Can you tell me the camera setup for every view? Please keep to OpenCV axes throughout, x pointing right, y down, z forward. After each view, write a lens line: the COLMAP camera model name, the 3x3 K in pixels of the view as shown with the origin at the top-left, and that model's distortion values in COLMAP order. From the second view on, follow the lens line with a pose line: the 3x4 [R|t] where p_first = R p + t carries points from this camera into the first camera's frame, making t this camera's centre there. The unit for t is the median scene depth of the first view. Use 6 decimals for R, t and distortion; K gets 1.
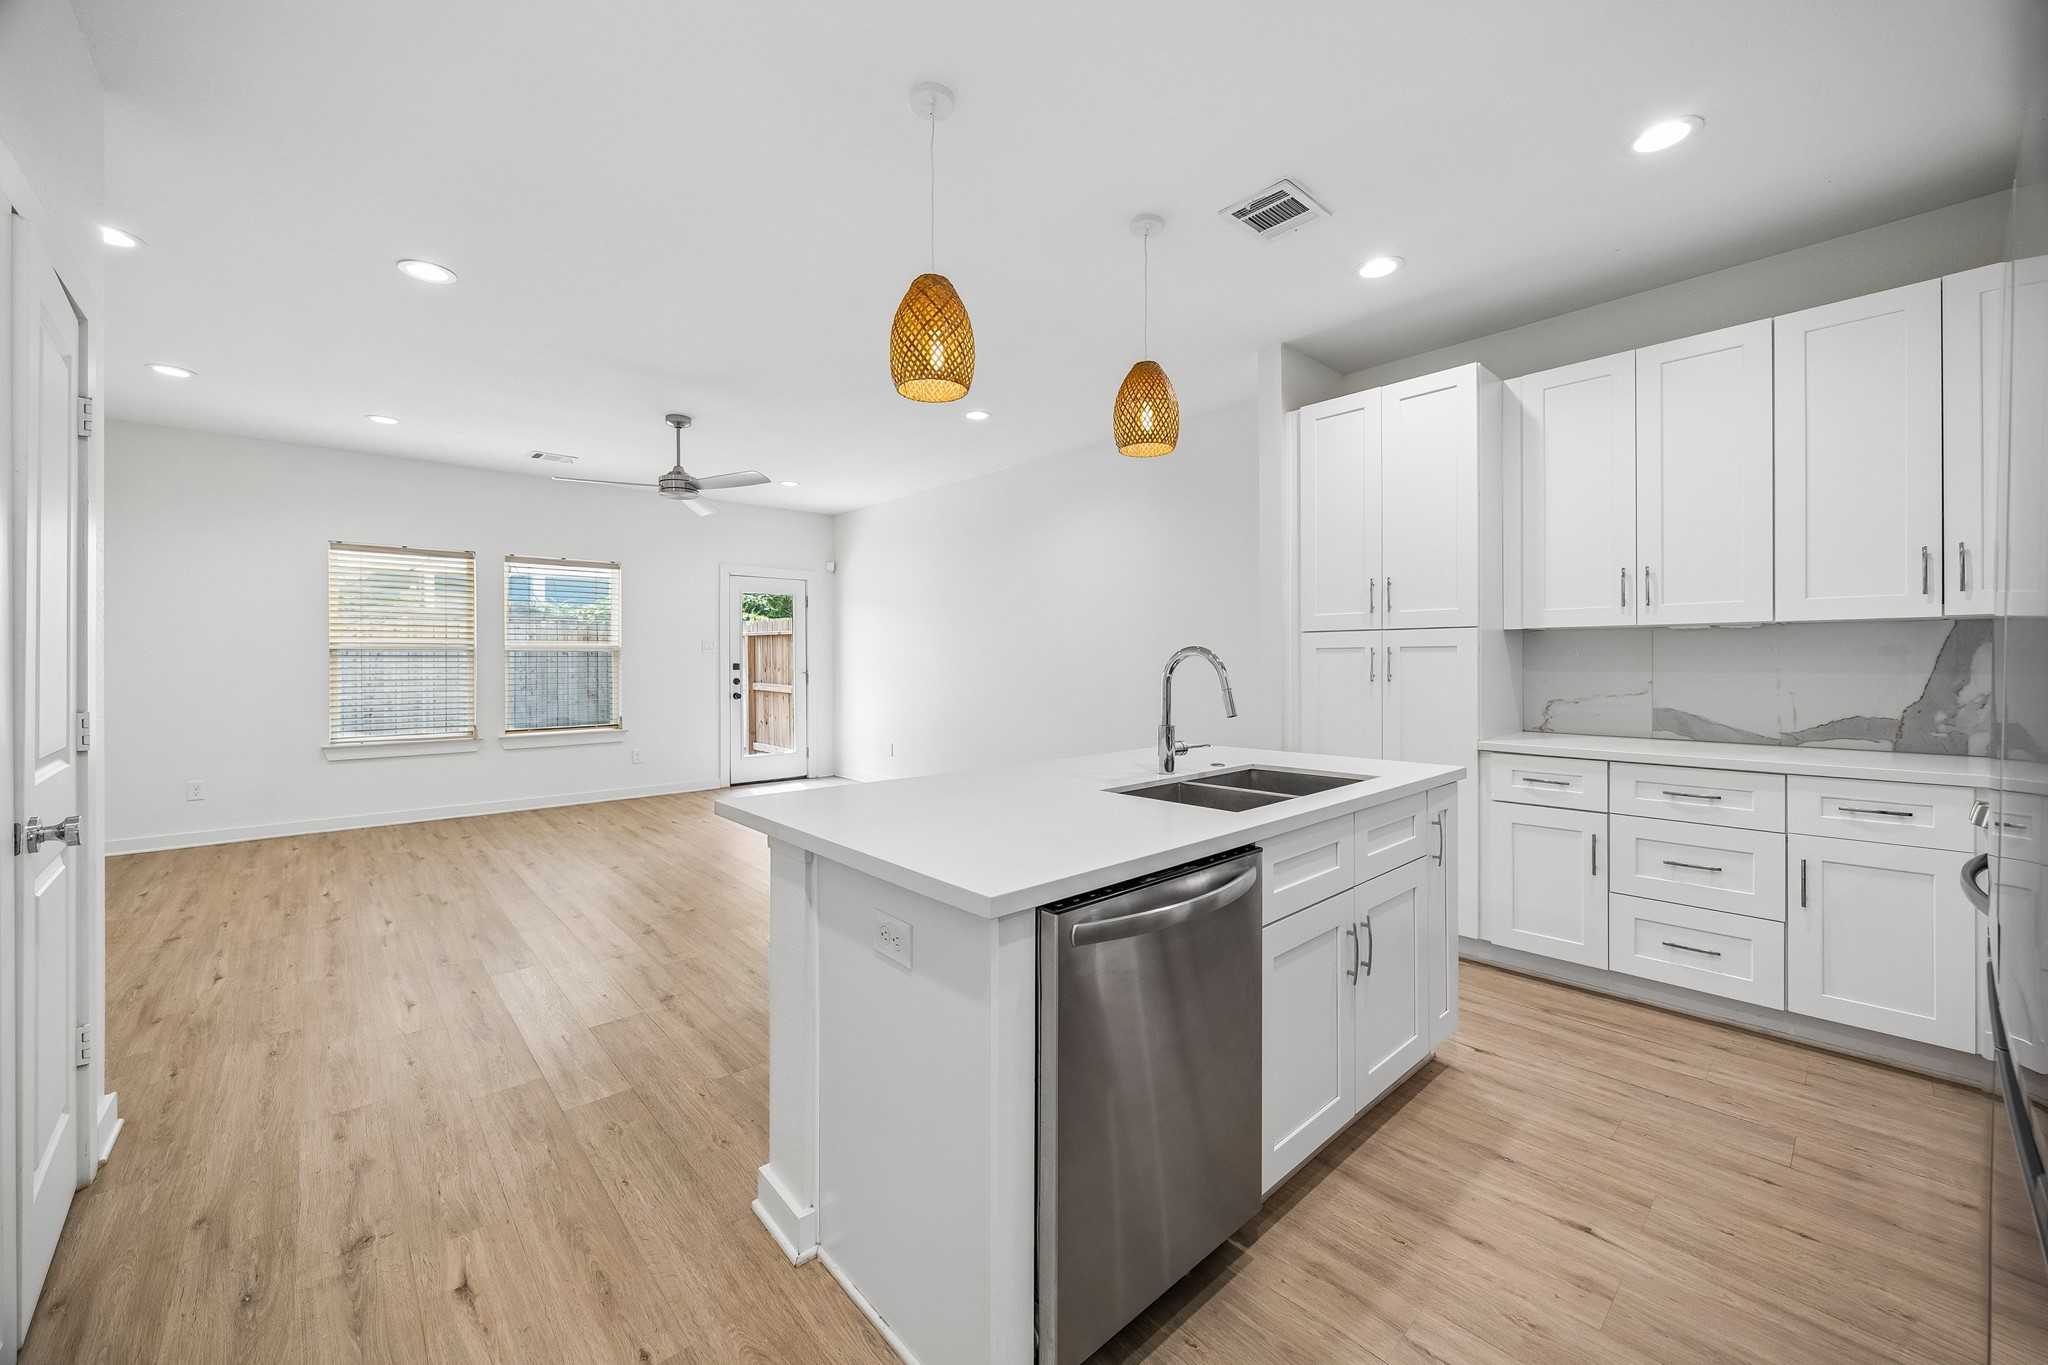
lens RADIAL K [[785.6, 0, 978.3], [0, 785.6, 654.8], [0, 0, 1]] dist [0.018340, -0.000009]
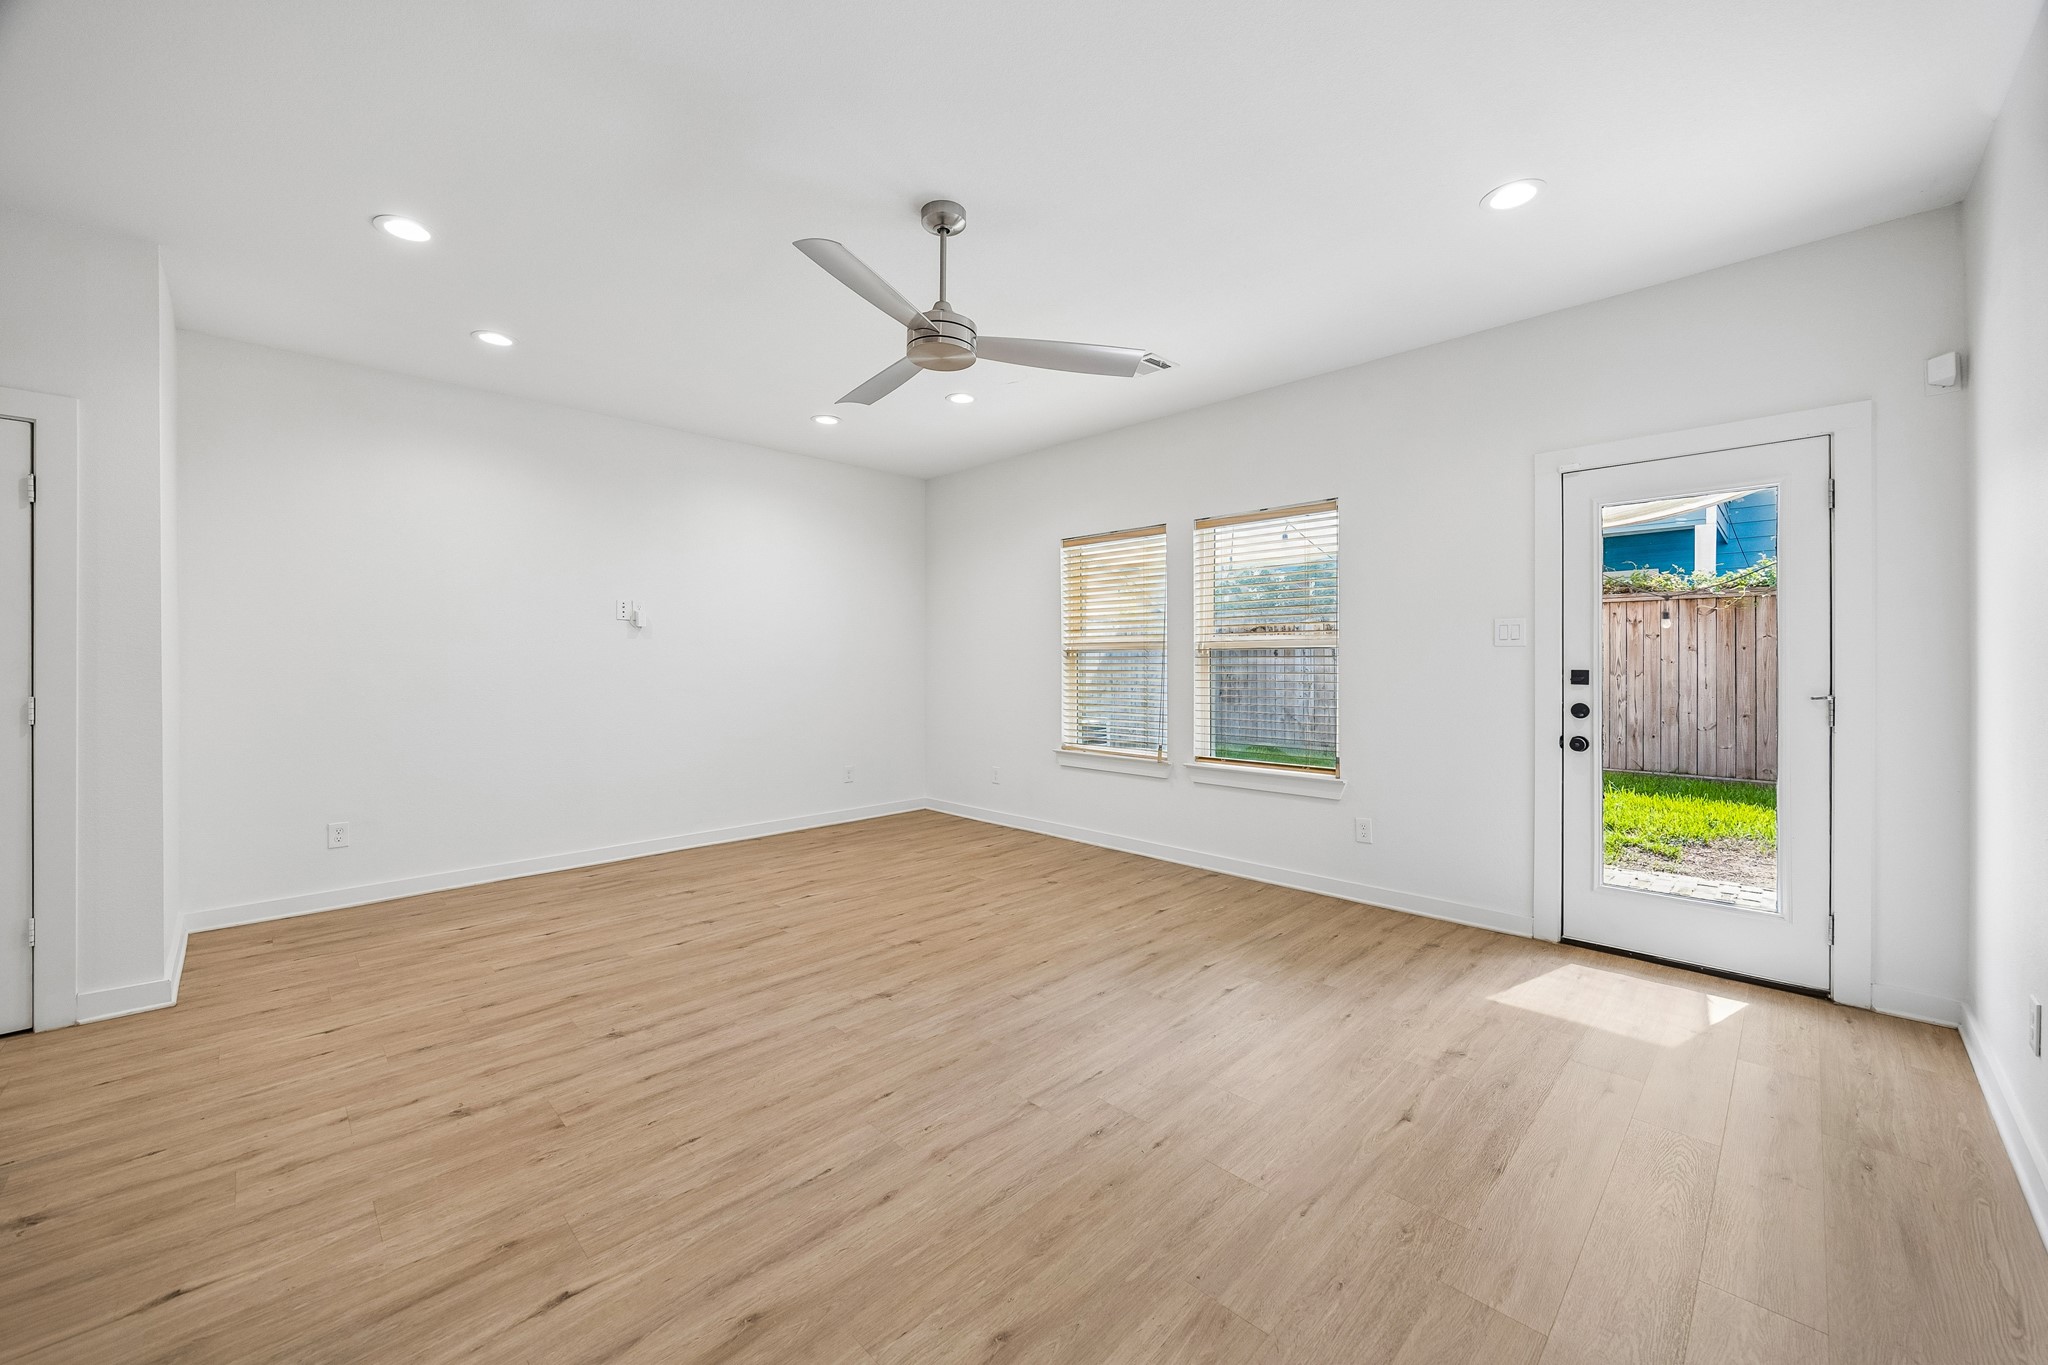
lens RADIAL K [[782.4, 0, 1022.5], [0, 782.4, 660.4], [0, 0, 1]] dist [-0.002820, -0.000222]
pose [[0.092111, -0.001675, -0.995747, 0.225623], [0.003540, 0.999993, -0.001354, 0.011729], [0.995742, -0.003400, 0.092116, 1.485863]]
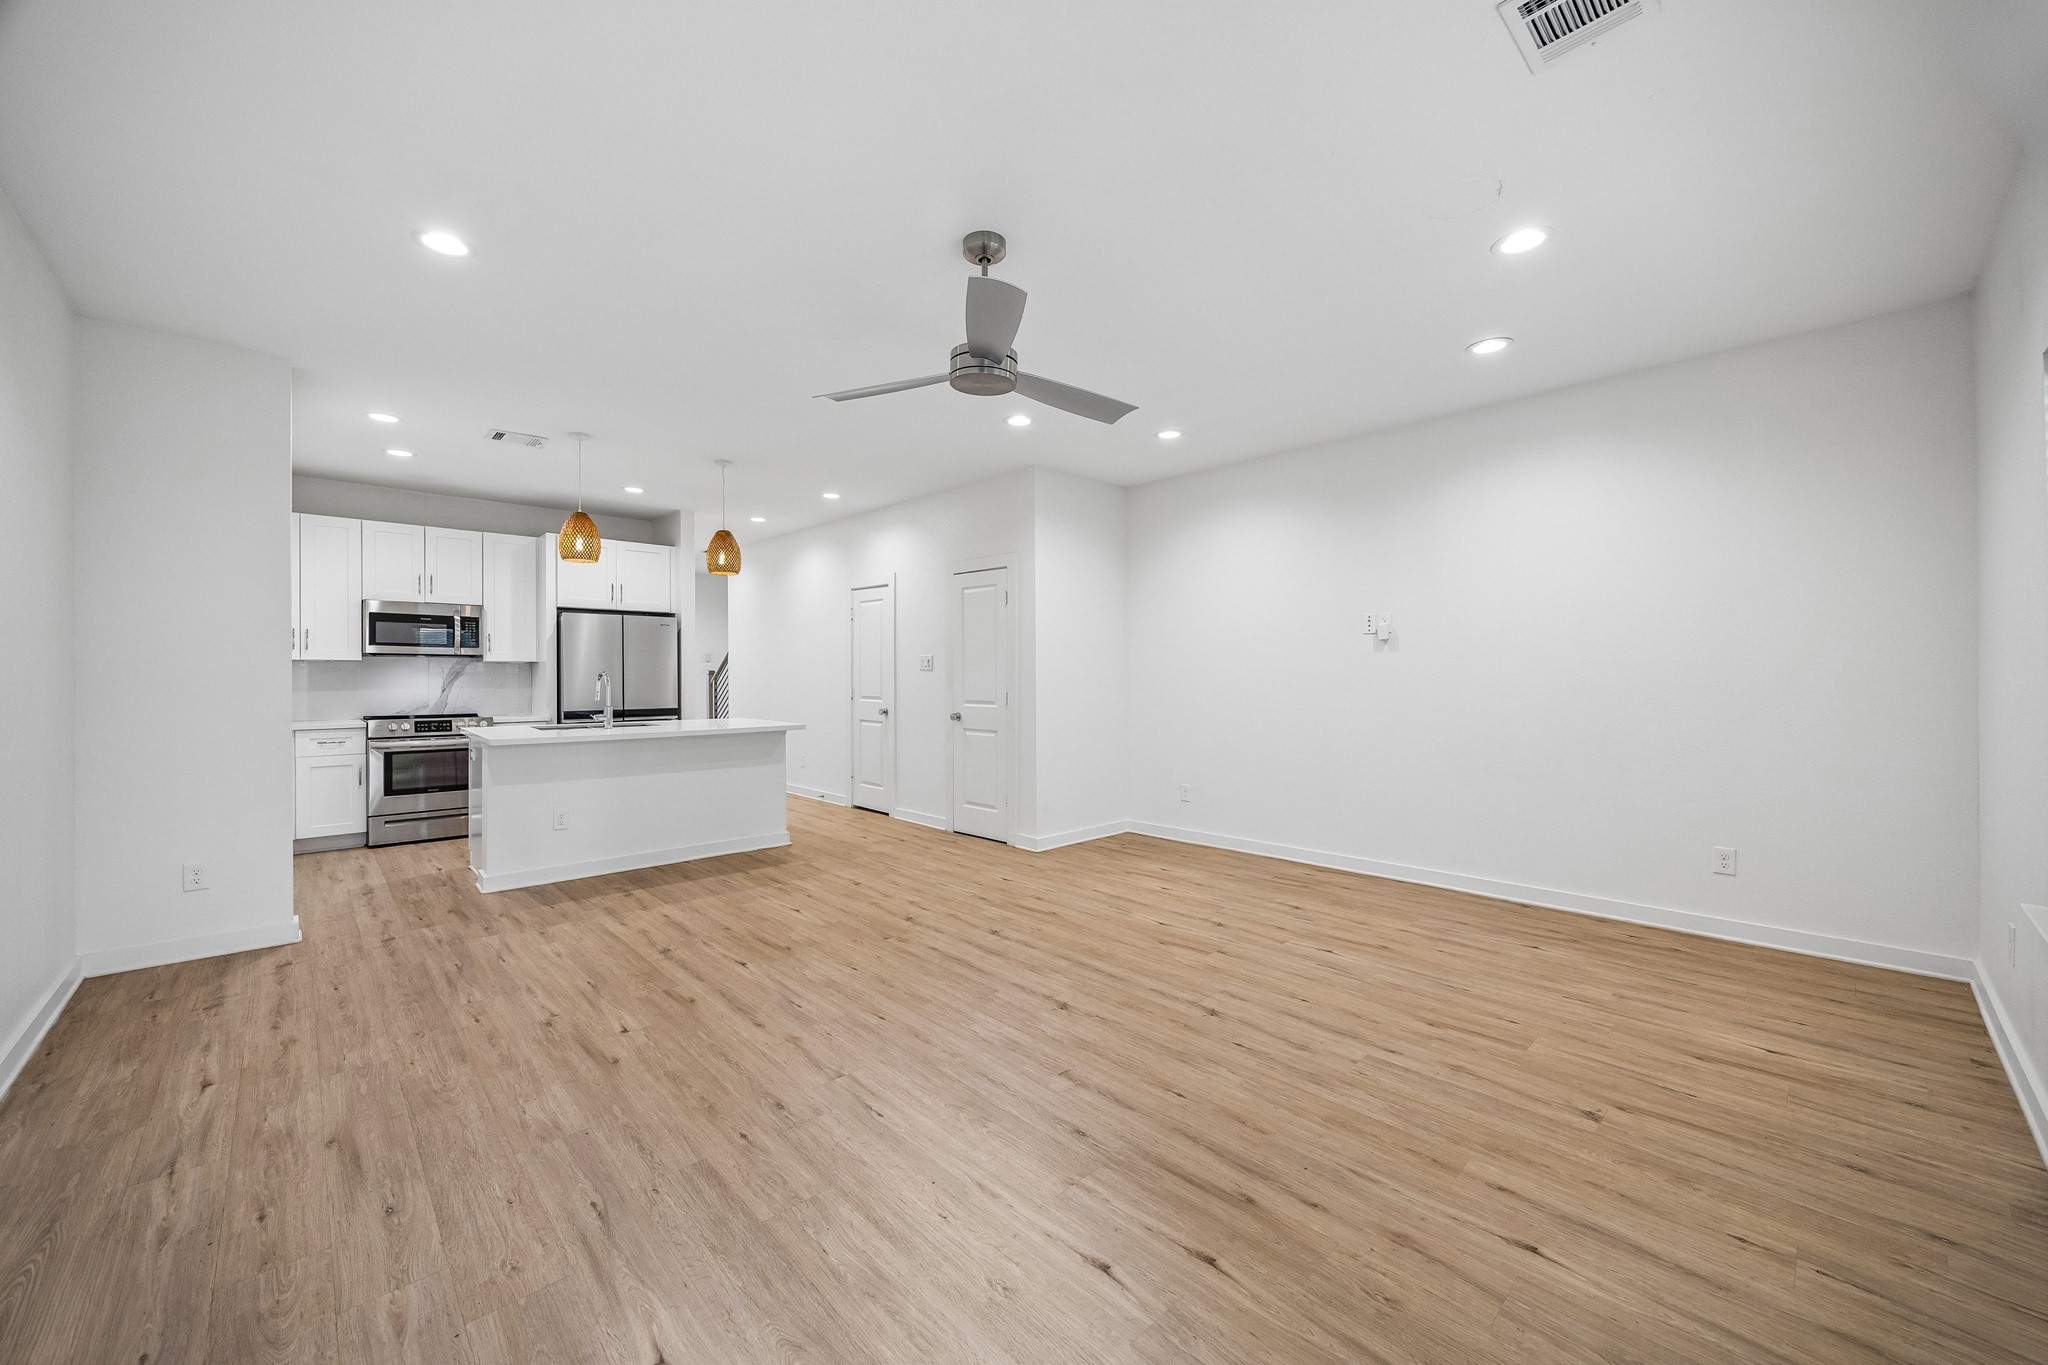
lens RADIAL K [[776.9, 0, 1024.0], [0, 776.9, 682.5], [0, 0, 1]] dist [-0.001132, -0.000047]
pose [[-0.998339, 0.003161, -0.057524, -0.563365], [0.002854, 0.999981, 0.005419, 0.006814], [0.057540, 0.005246, -0.998329, 2.298513]]
